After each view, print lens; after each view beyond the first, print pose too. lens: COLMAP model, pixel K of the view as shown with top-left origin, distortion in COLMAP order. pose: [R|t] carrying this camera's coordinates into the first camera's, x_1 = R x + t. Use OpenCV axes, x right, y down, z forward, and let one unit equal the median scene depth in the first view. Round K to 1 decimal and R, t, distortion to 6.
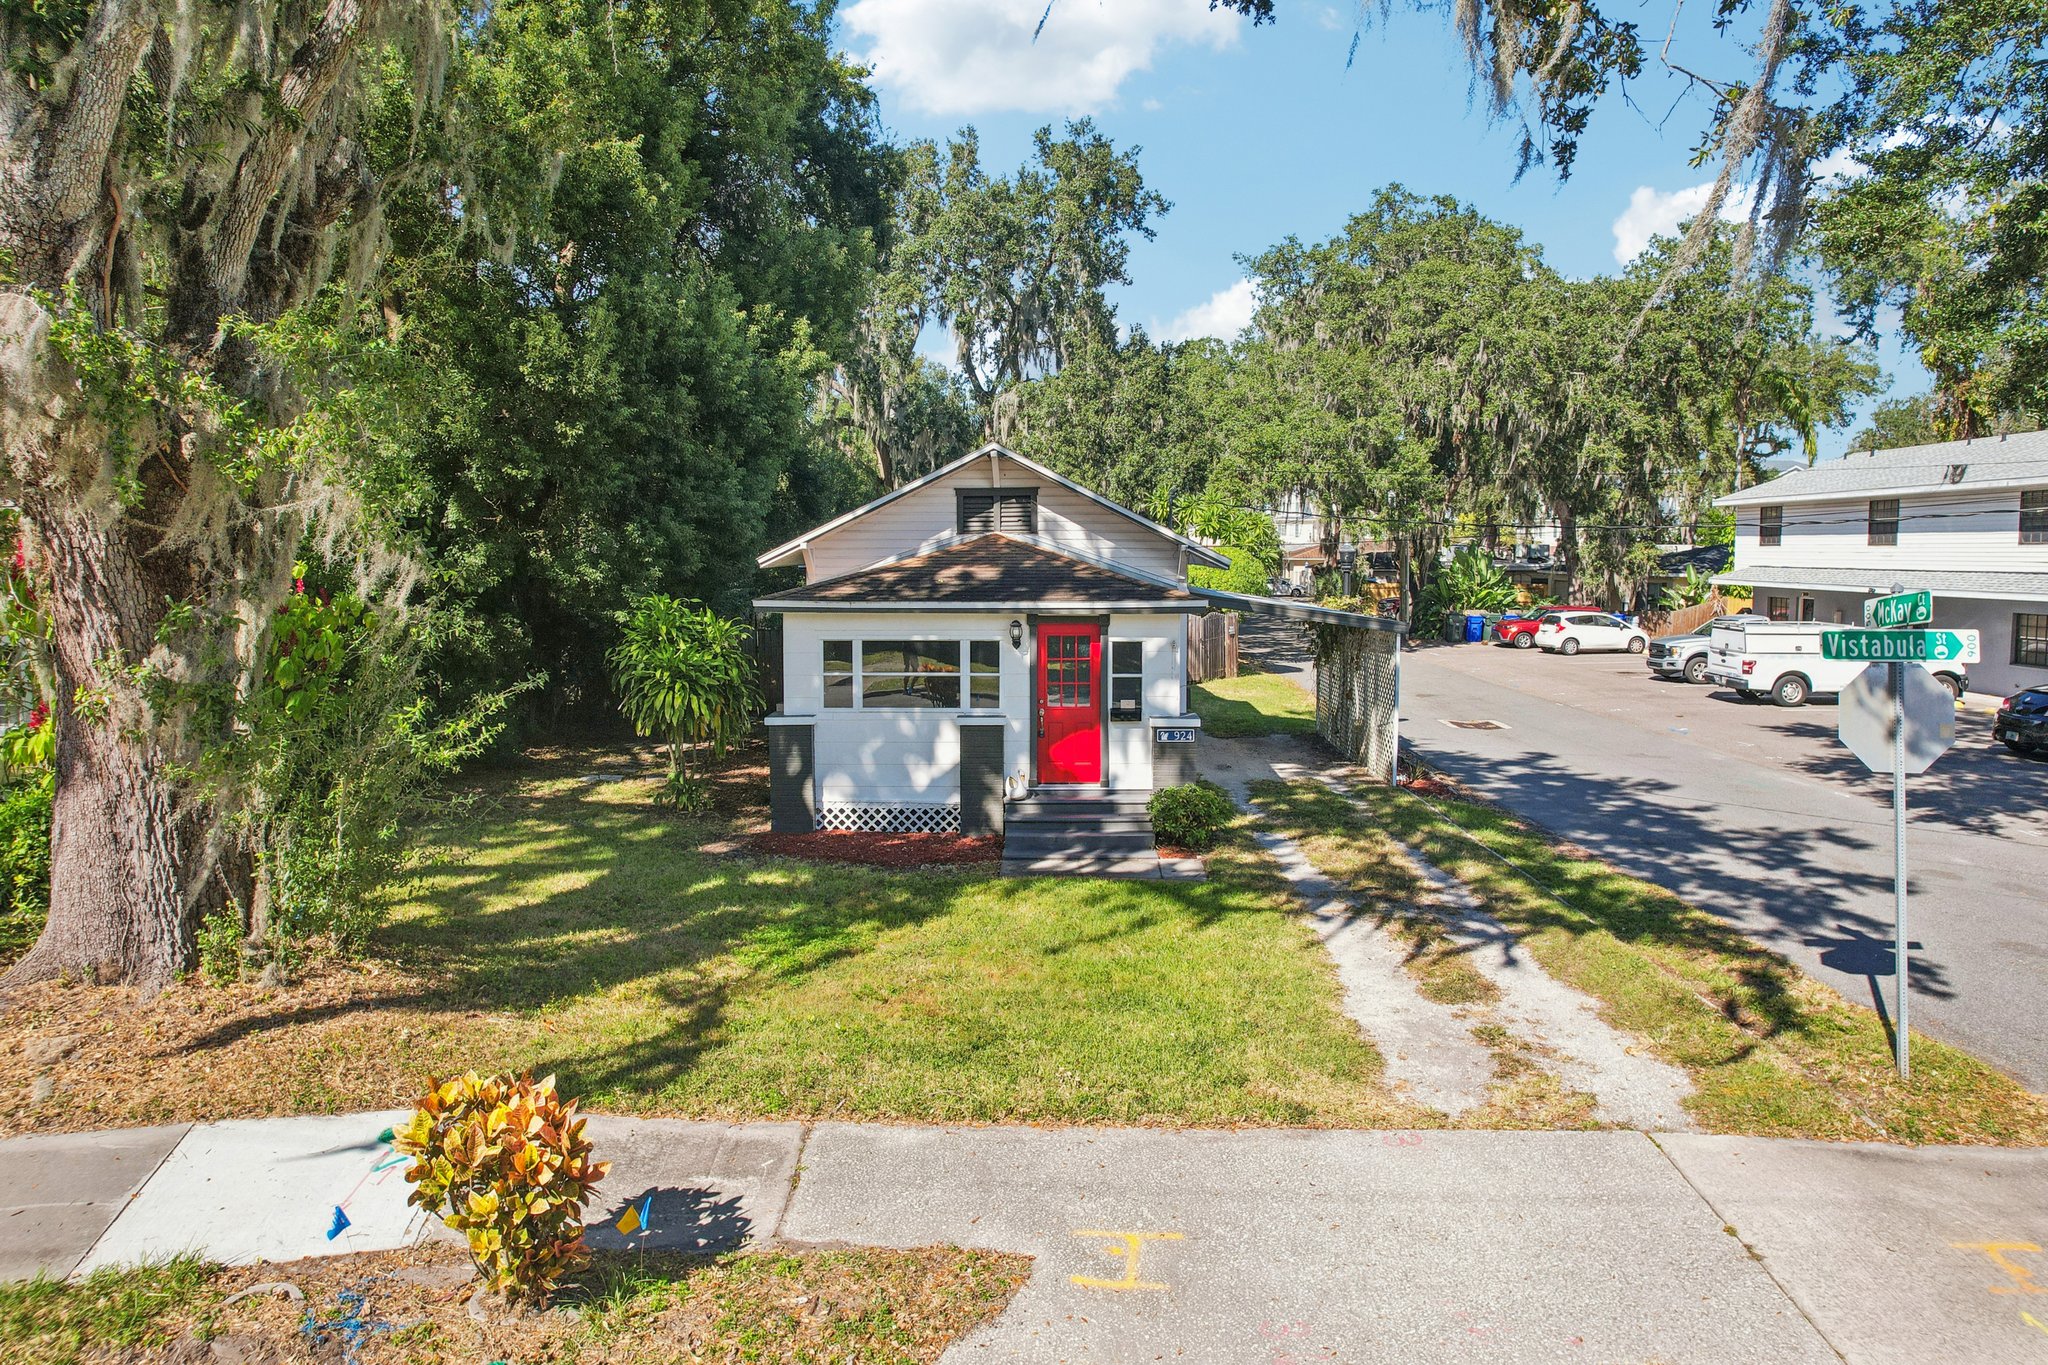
lens RADIAL K [[1371.8, 0, 1008.7], [0, 1371.8, 674.6], [0, 0, 1]] dist [-0.092698, 0.080350]
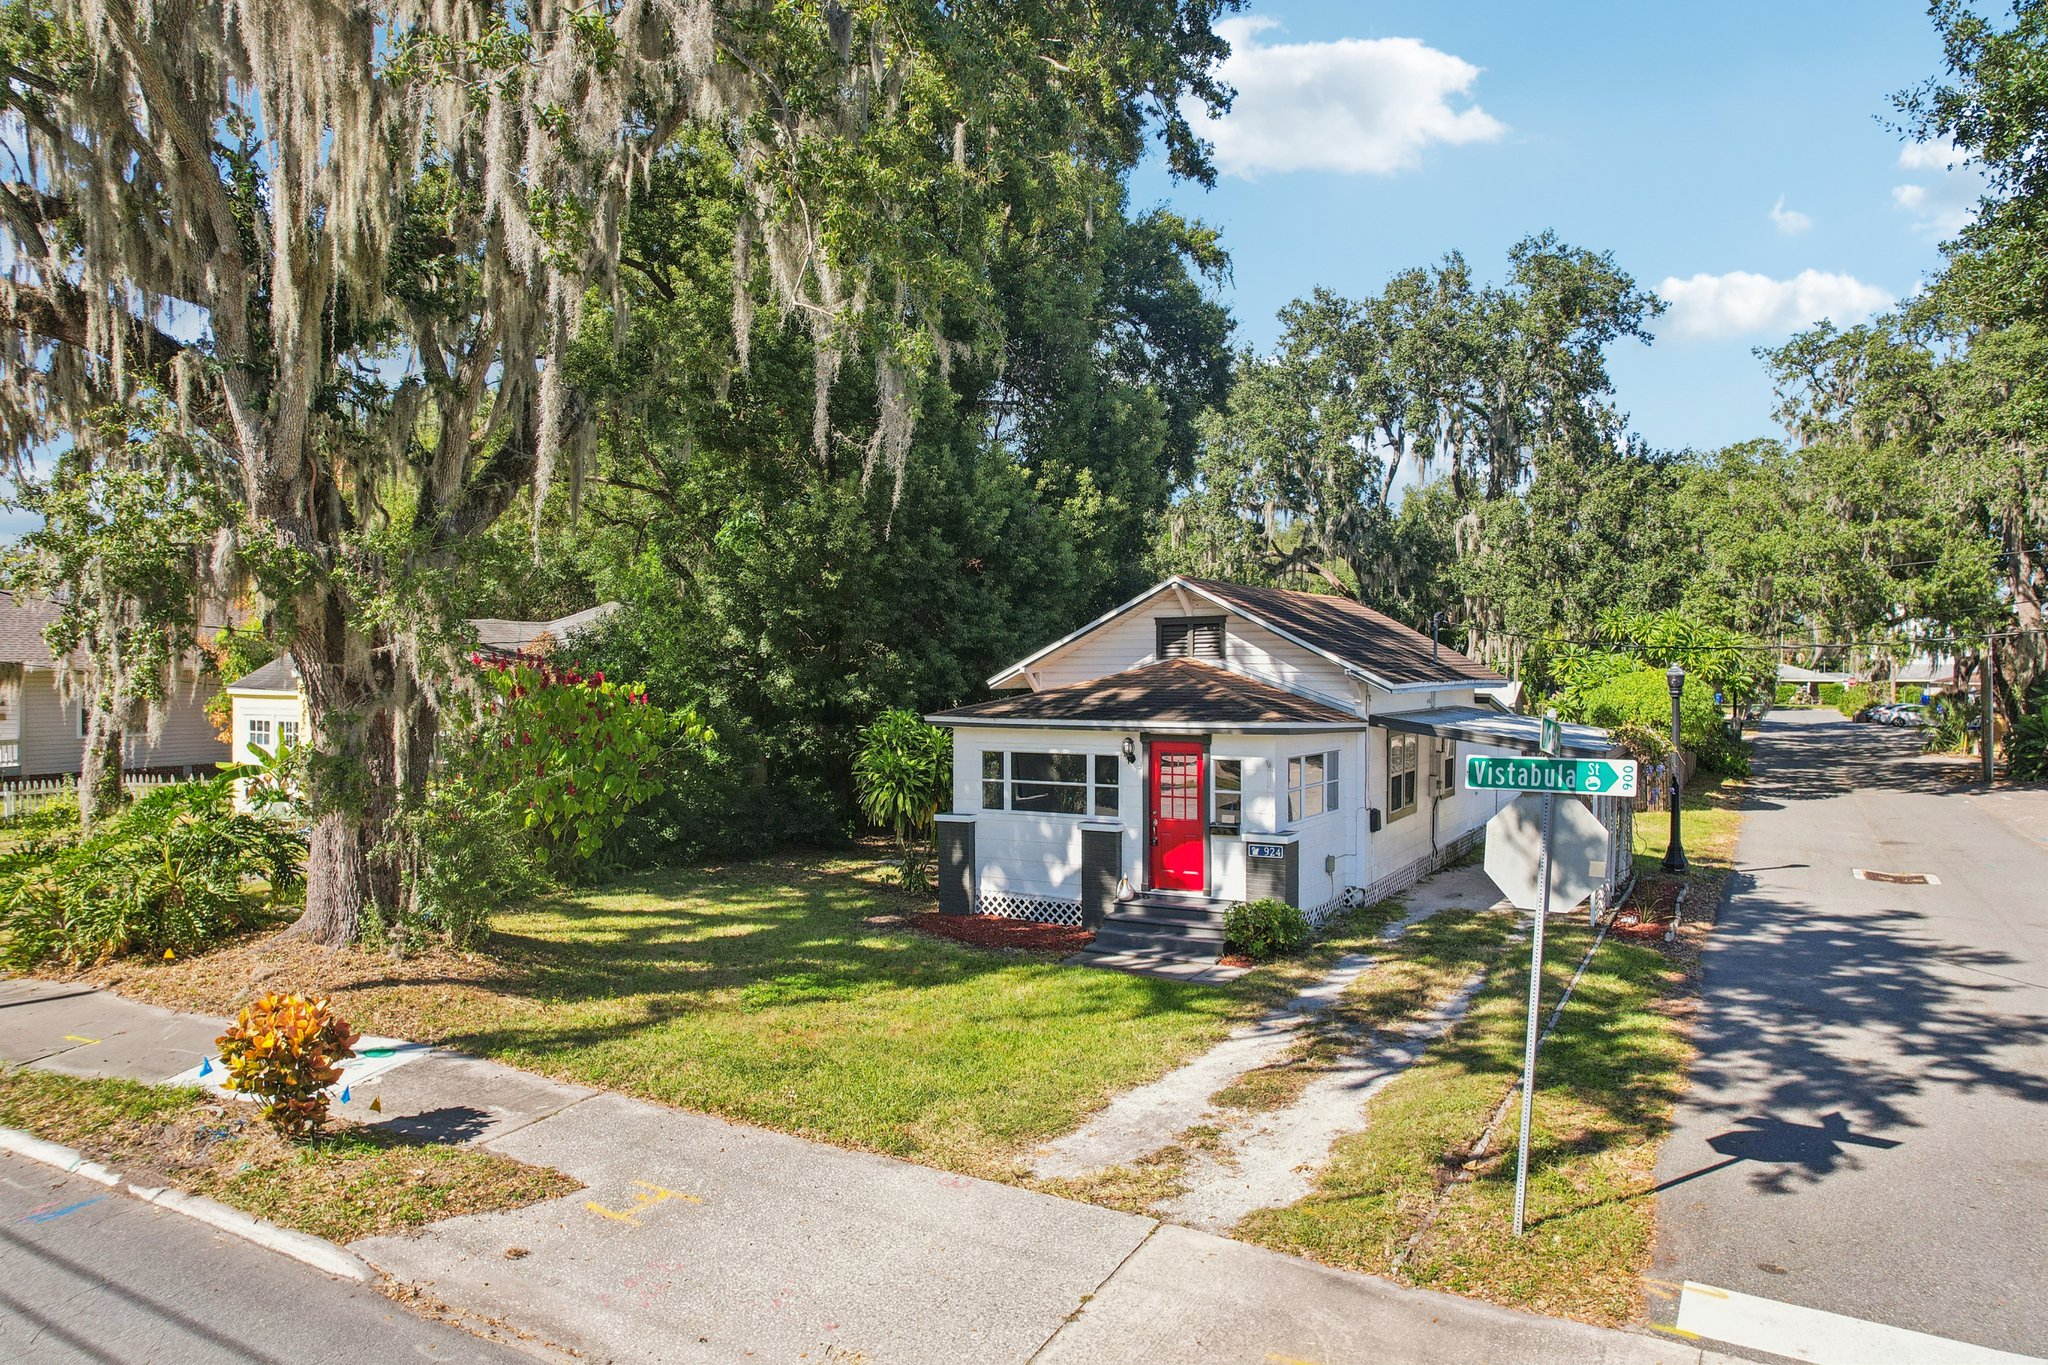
lens RADIAL K [[1371.8, 0, 1008.7], [0, 1371.8, 674.6], [0, 0, 1]] dist [-0.092698, 0.080350]
pose [[0.874242, 0.001678, -0.485487, 0.450528], [-0.044310, 0.996096, -0.076348, -0.001370], [0.483463, 0.088258, 0.870904, -0.014737]]
